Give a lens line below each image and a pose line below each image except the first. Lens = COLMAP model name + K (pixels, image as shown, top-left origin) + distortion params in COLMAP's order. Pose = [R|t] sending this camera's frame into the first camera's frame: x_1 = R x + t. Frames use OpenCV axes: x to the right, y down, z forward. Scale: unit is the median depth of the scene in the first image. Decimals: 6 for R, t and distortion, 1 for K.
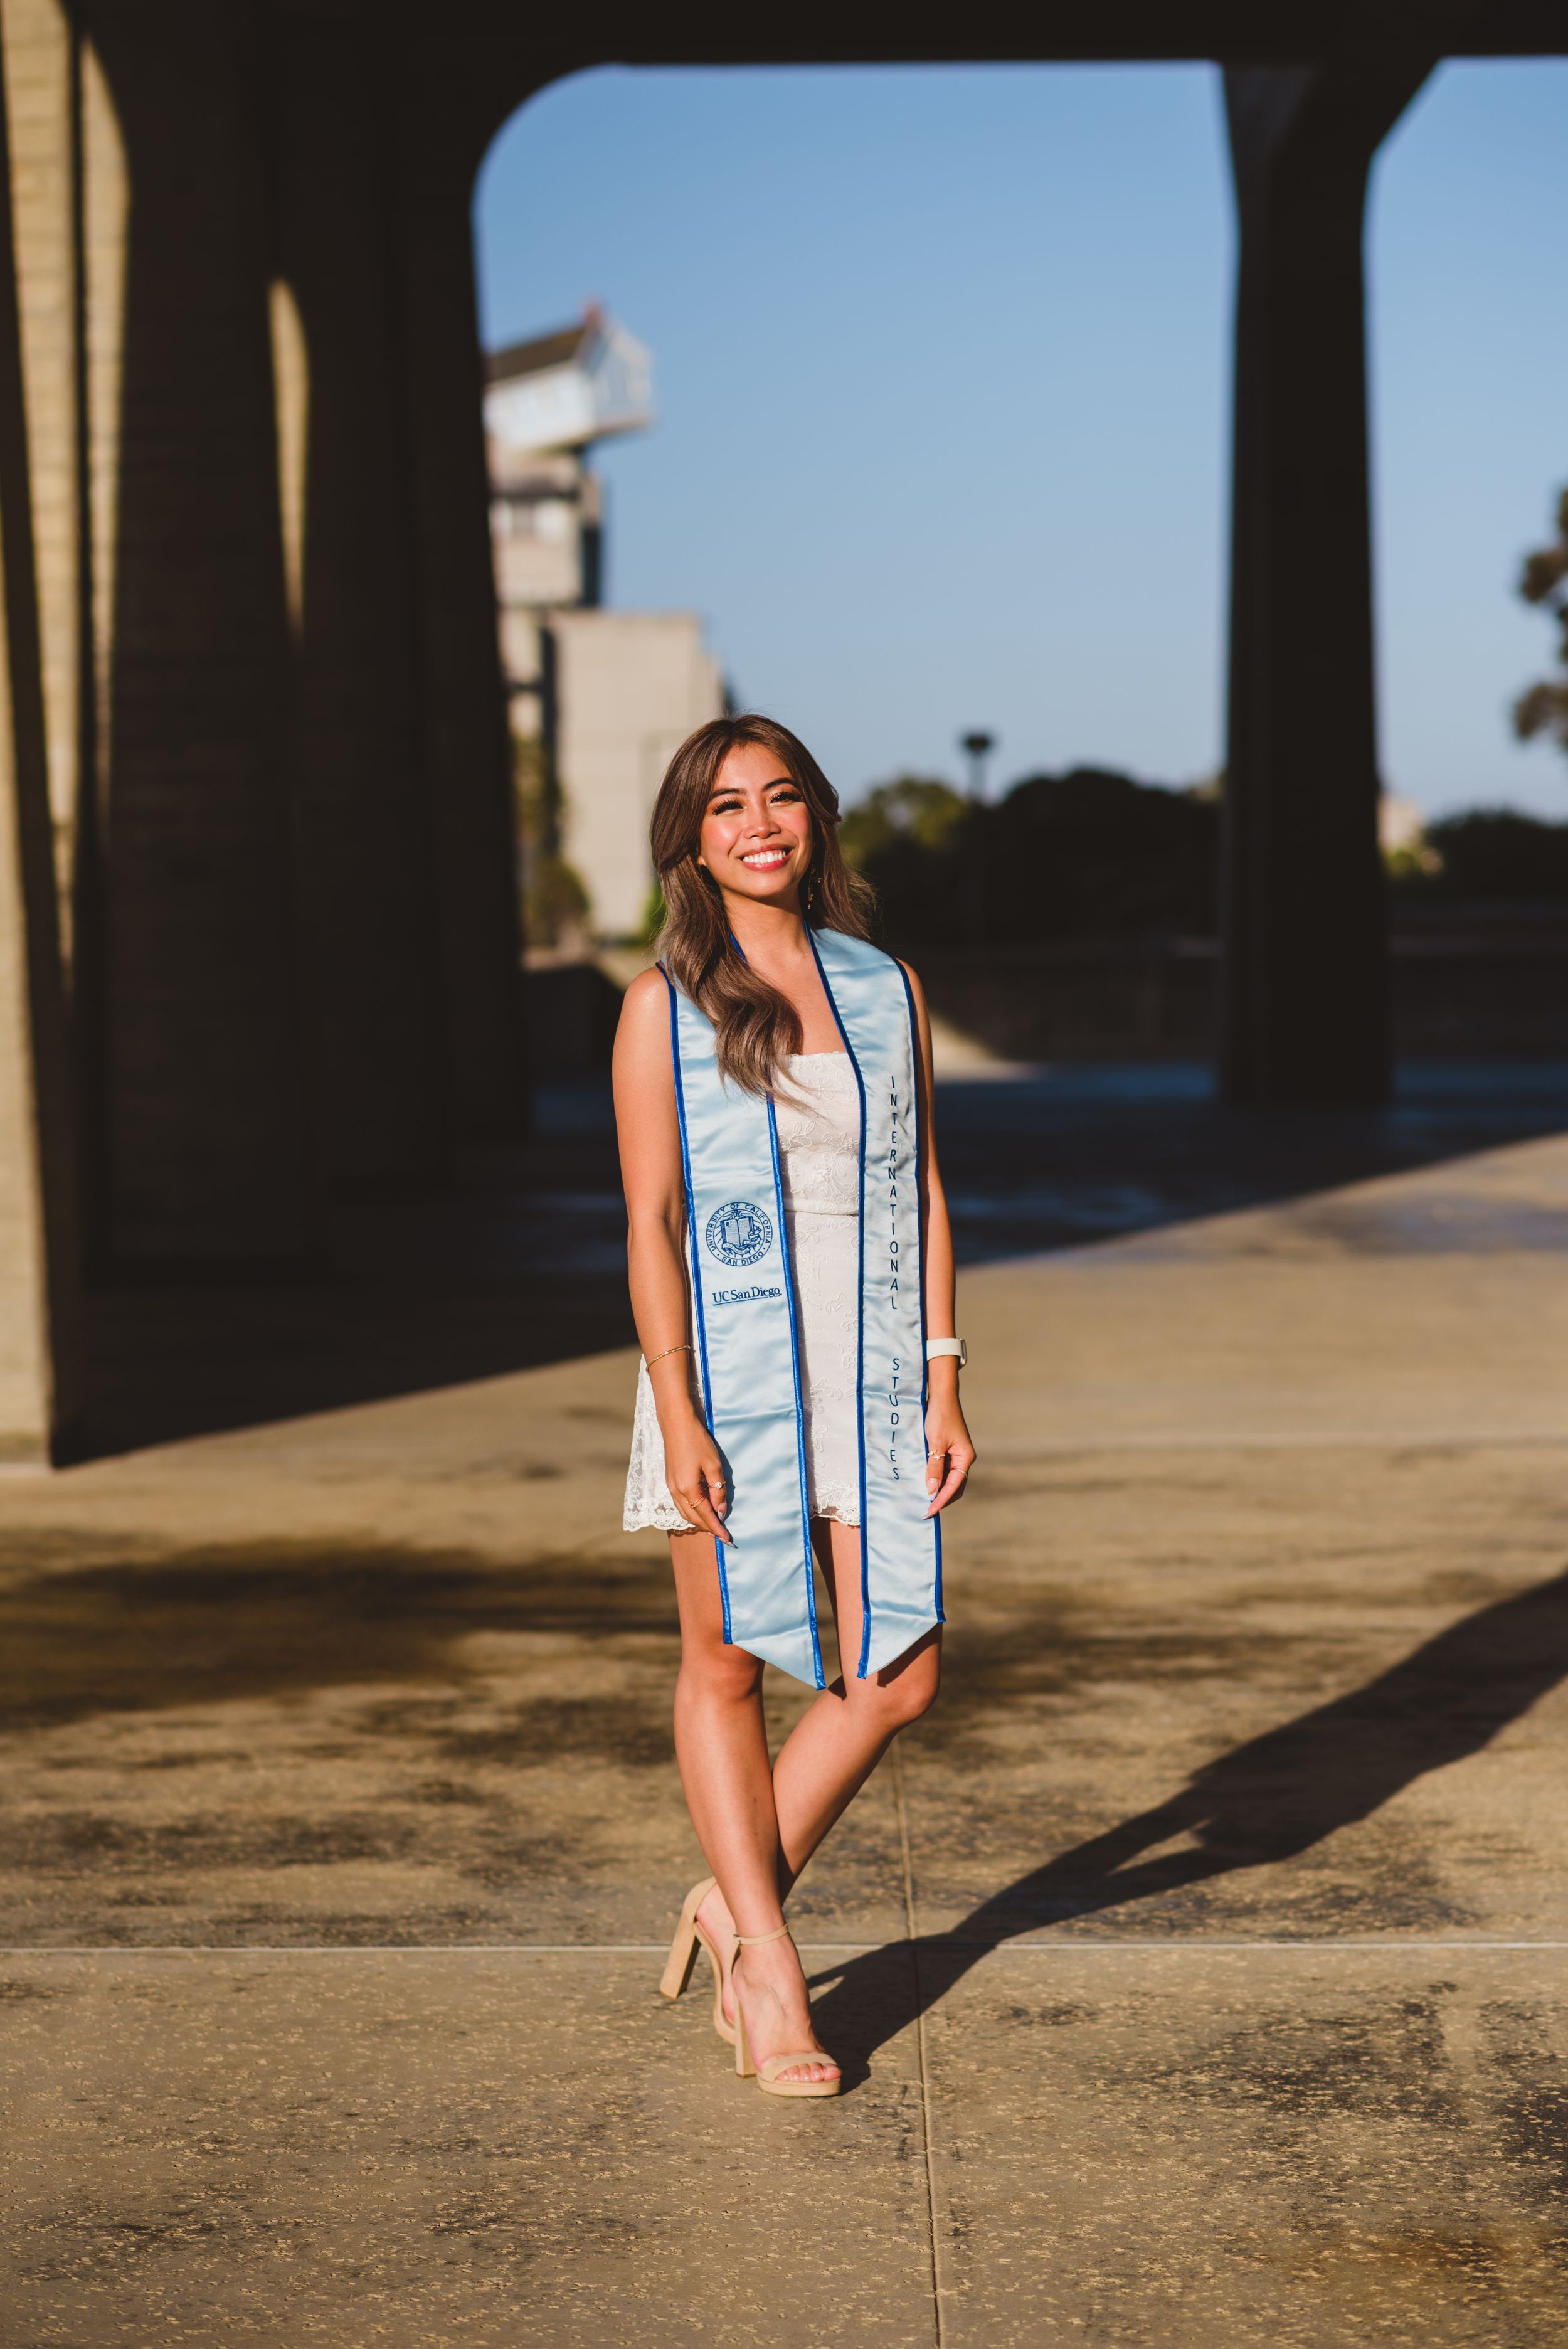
lens RADIAL K [[5968.4, 0, 784.0], [0, 5968.4, 1174.5], [0, 0, 1]] dist [0.020930, 0.605710]
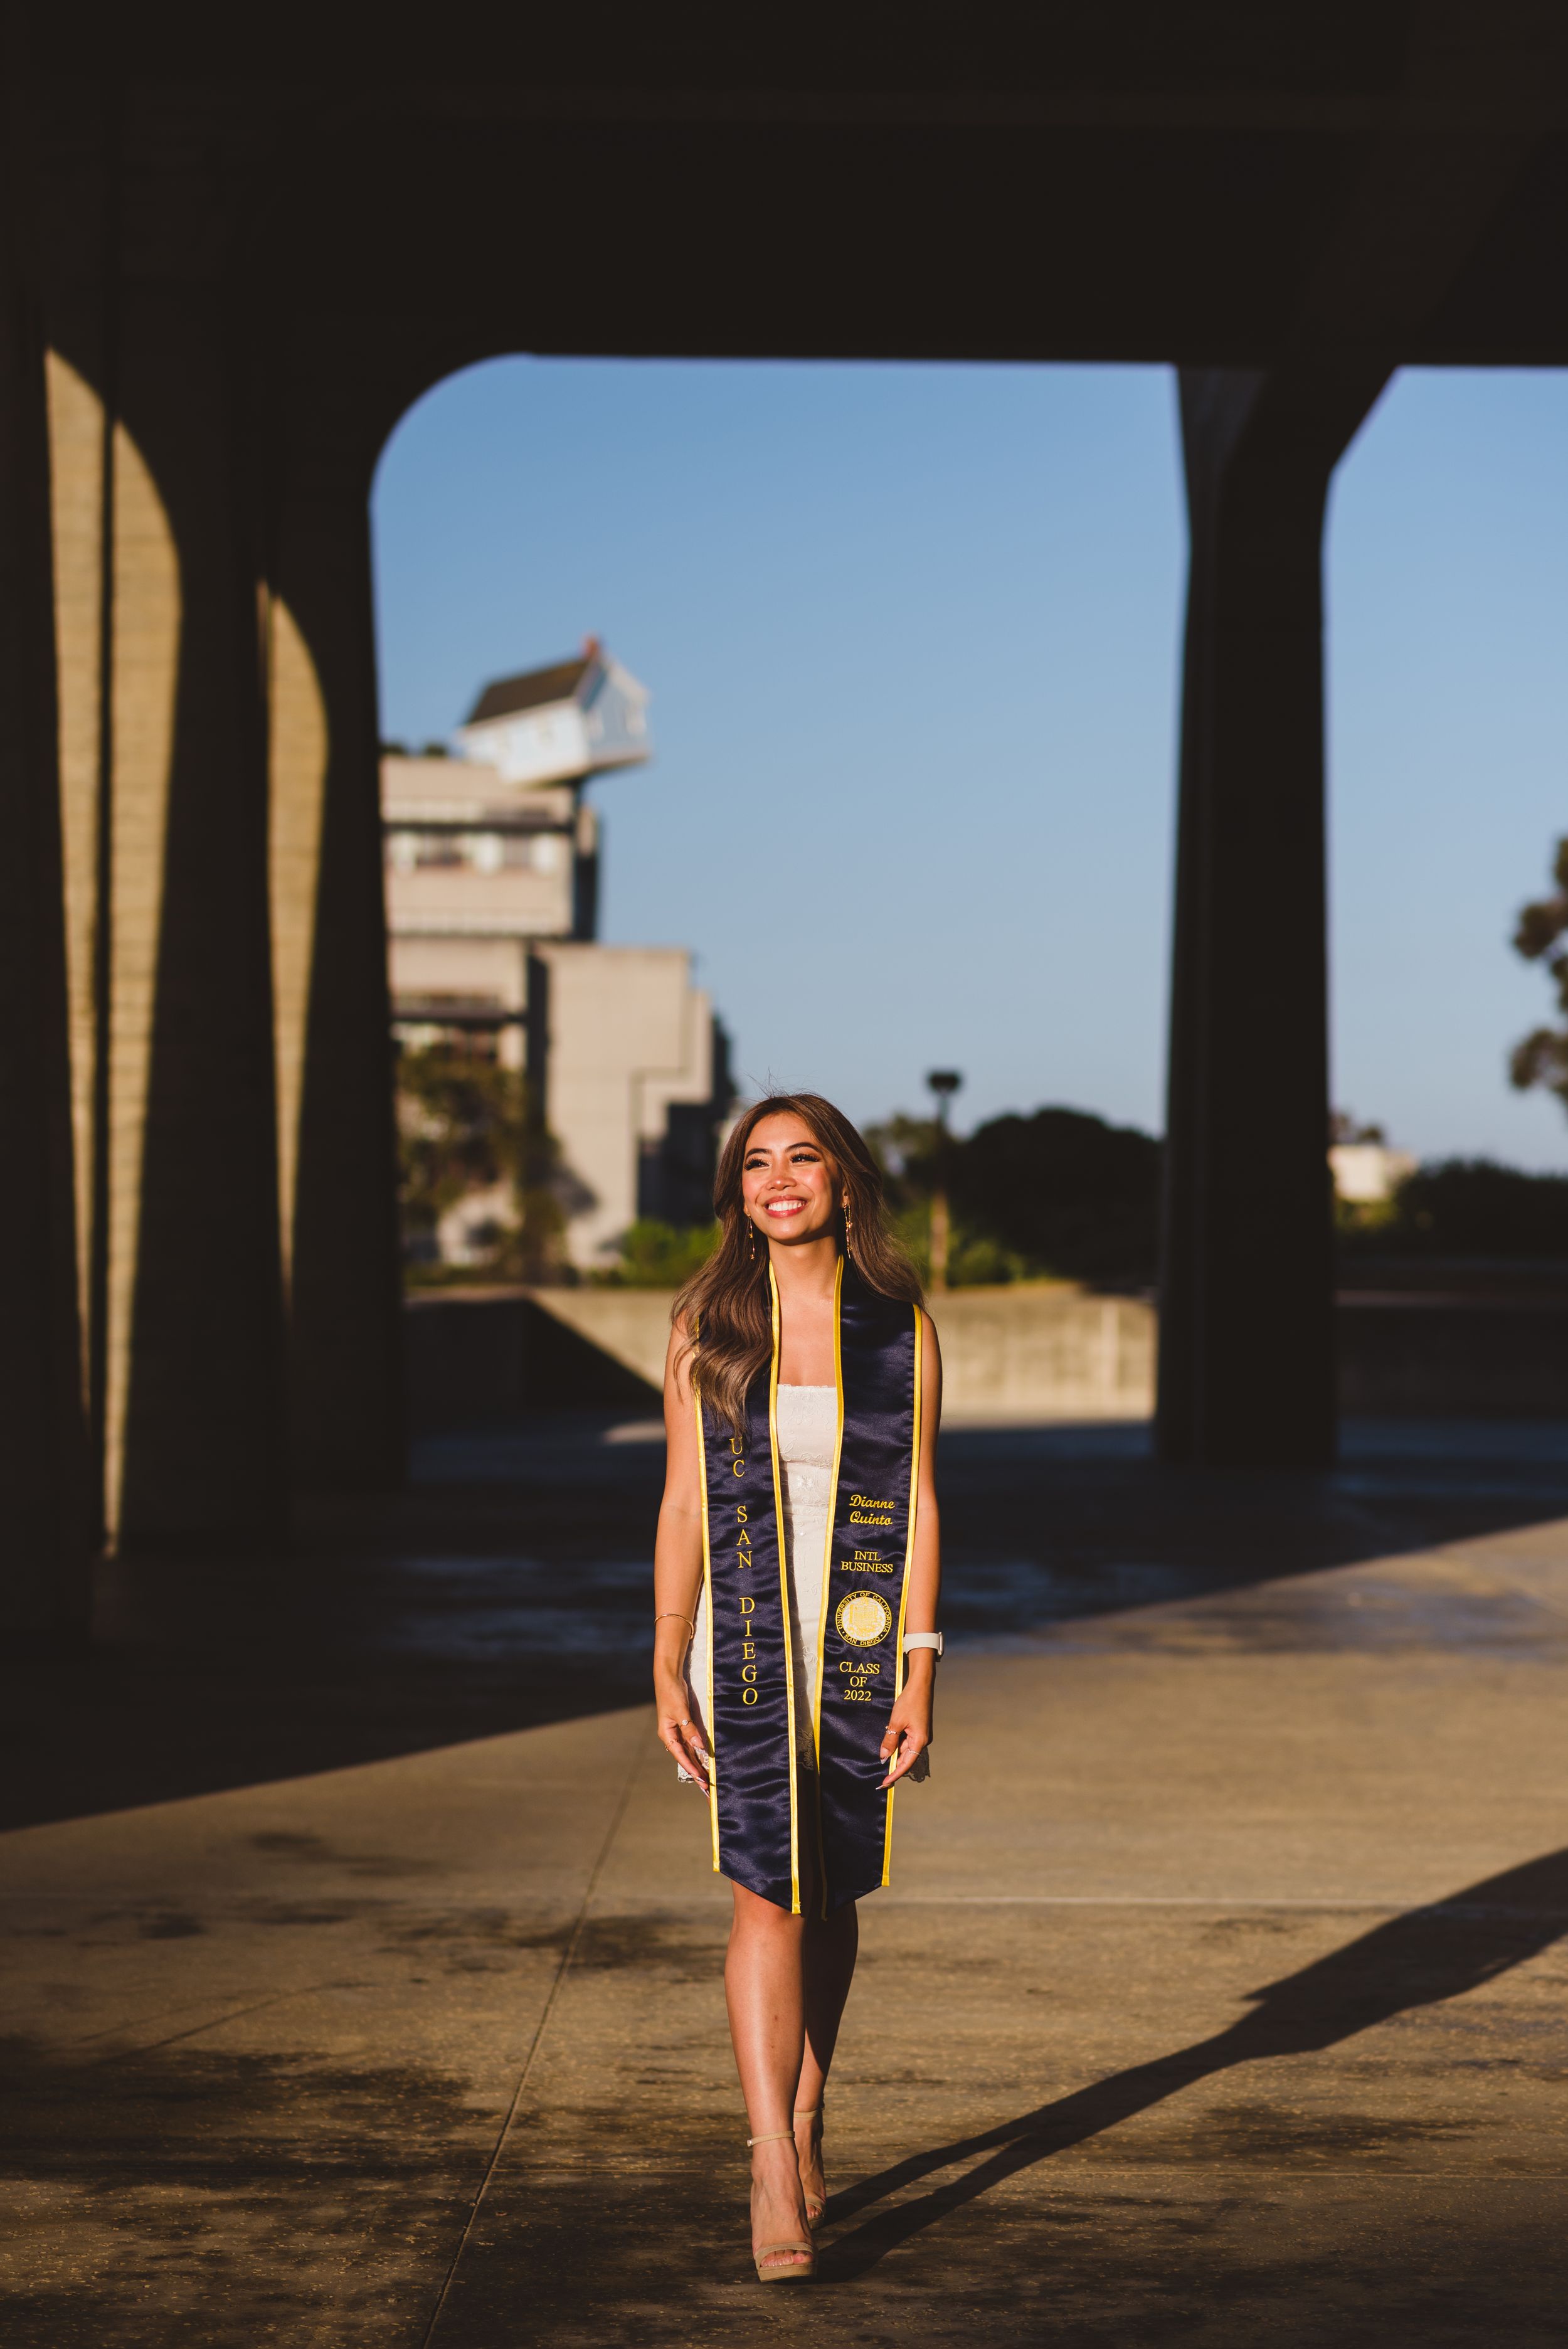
lens RADIAL K [[5629.3, 0, 784.0], [0, 5629.3, 1174.5], [0, 0, 1]] dist [0.023270, 0.135786]
pose [[0.999683, 0.021150, -0.013640, 0.023593], [-0.021888, 0.998163, -0.056494, -0.005307], [0.012421, 0.056775, 0.998310, 0.098091]]
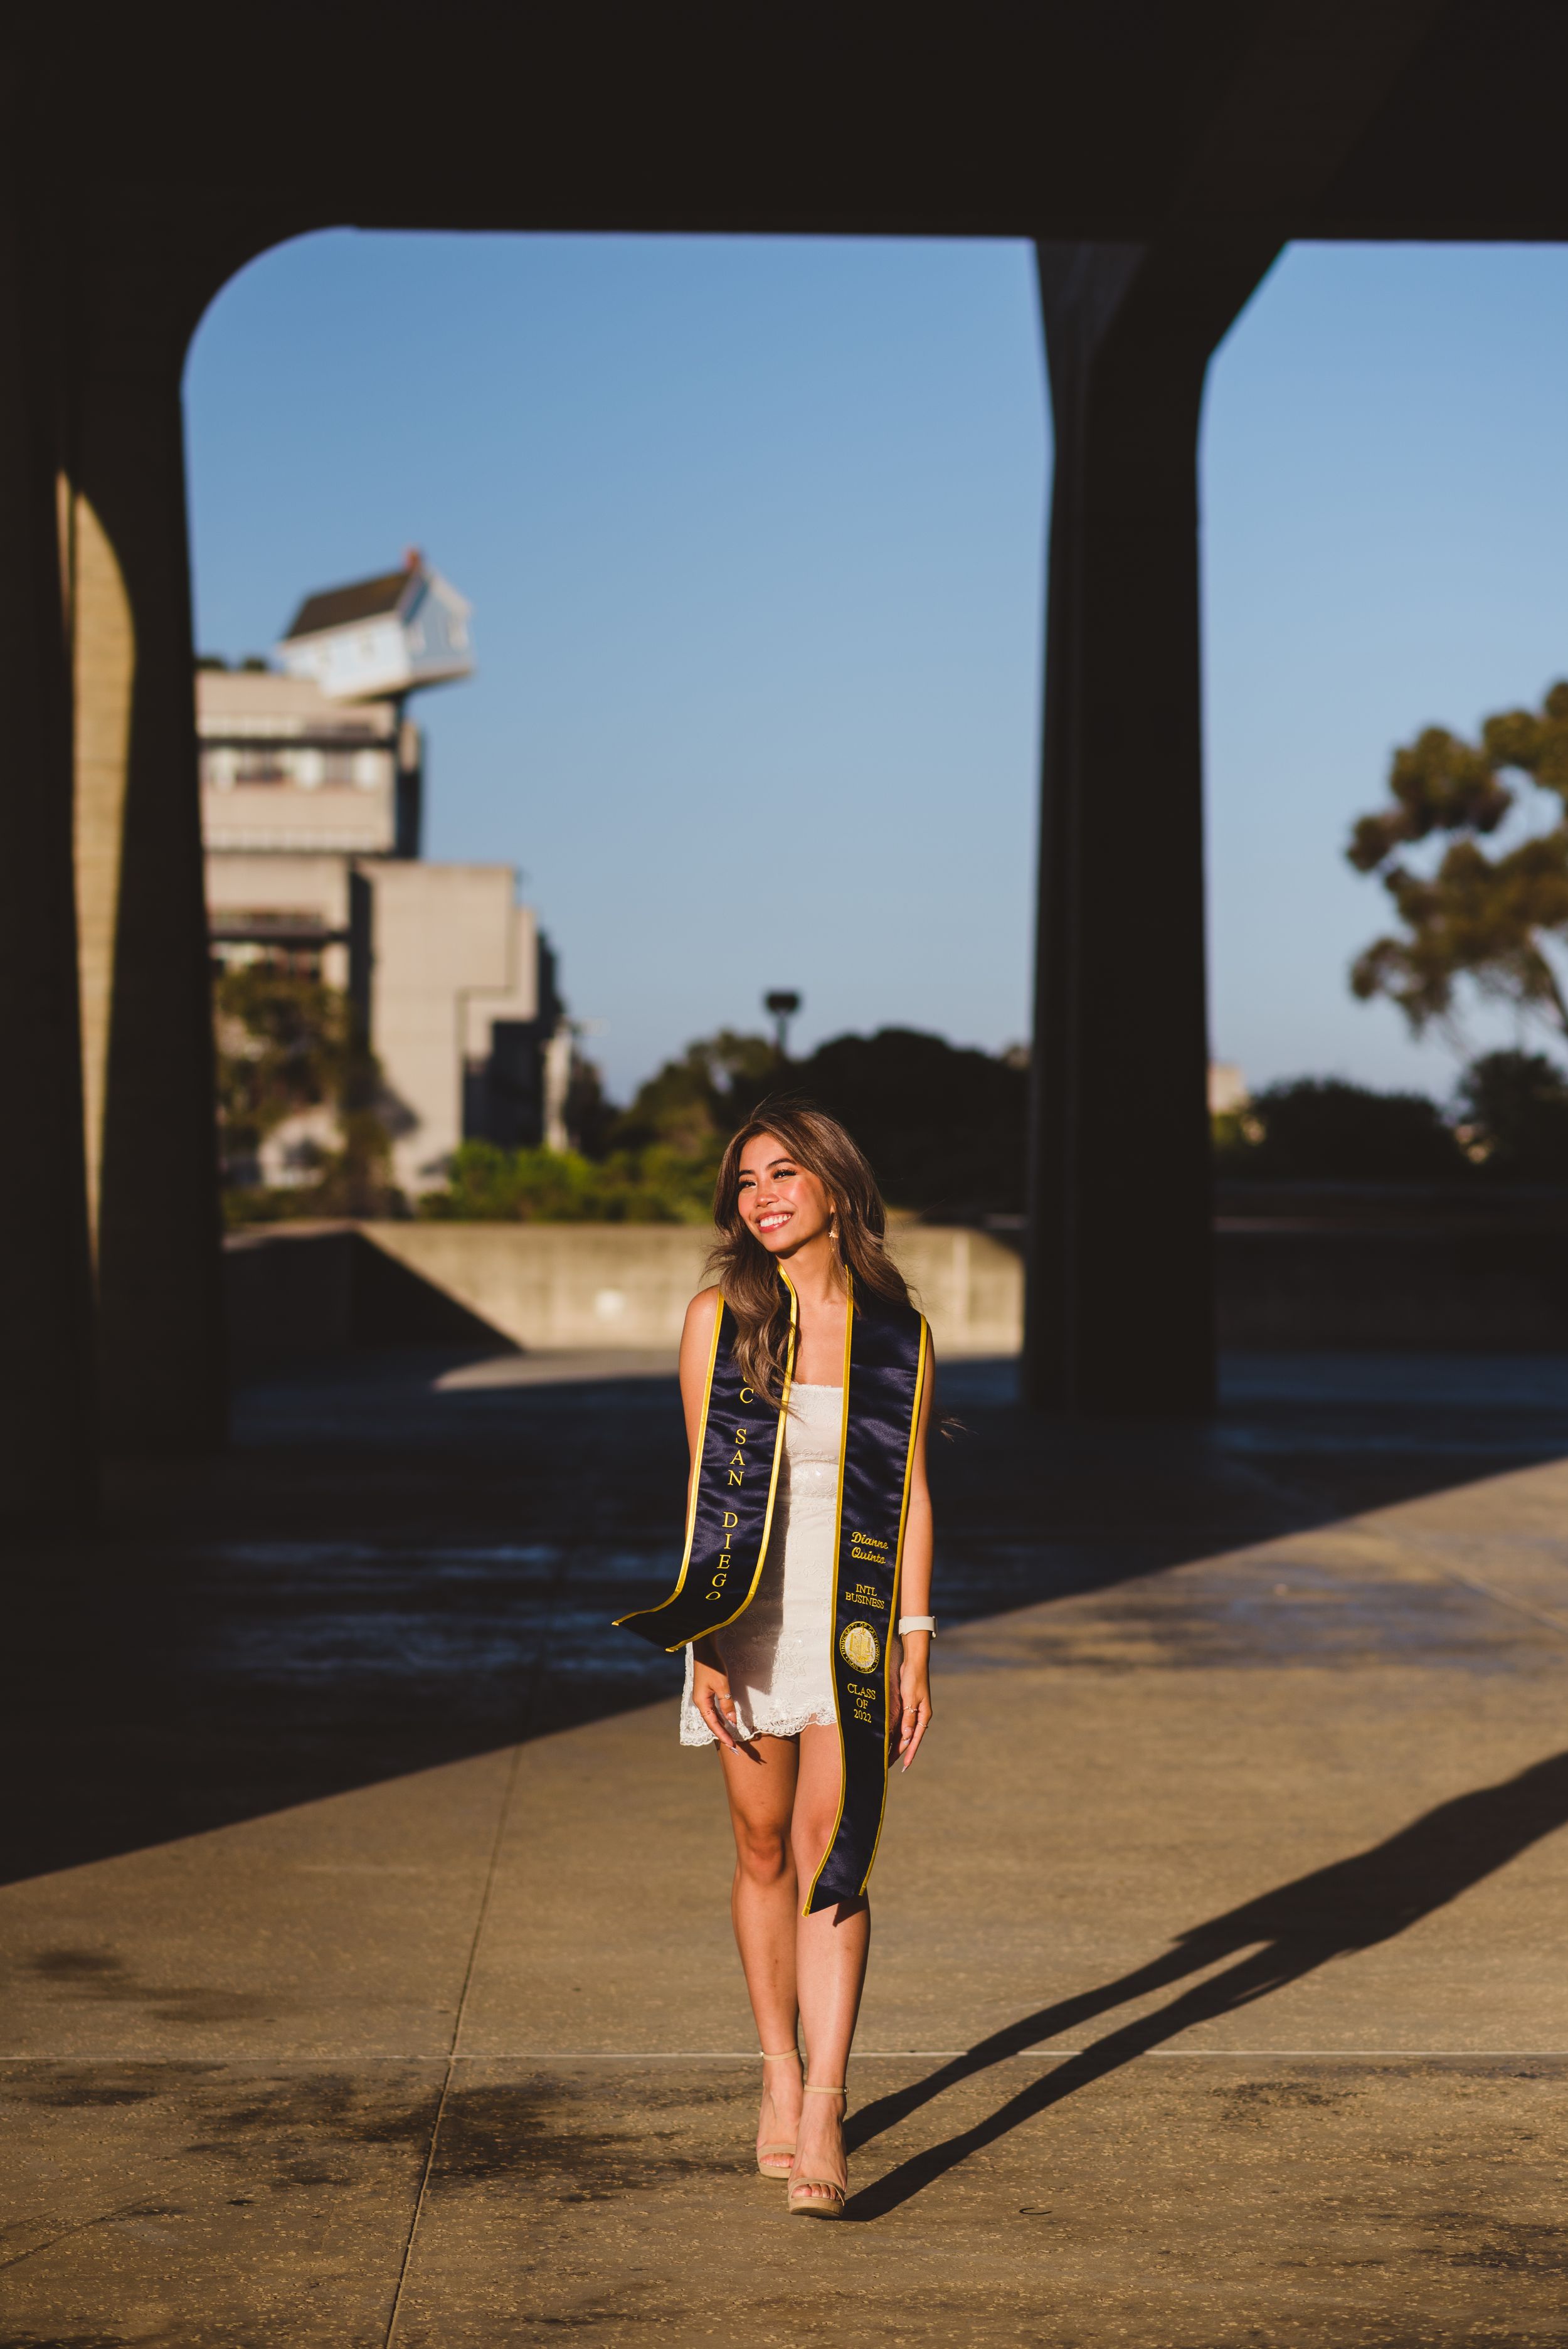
lens RADIAL K [[5362.8, 0, 784.0], [0, 5362.8, 1174.5], [0, 0, 1]] dist [-0.011643, 0.532064]
pose [[0.999621, 0.015890, 0.022487, 0.017193], [-0.015006, 0.999129, -0.038949, -0.014359], [-0.023086, 0.038597, 0.998988, 0.184174]]
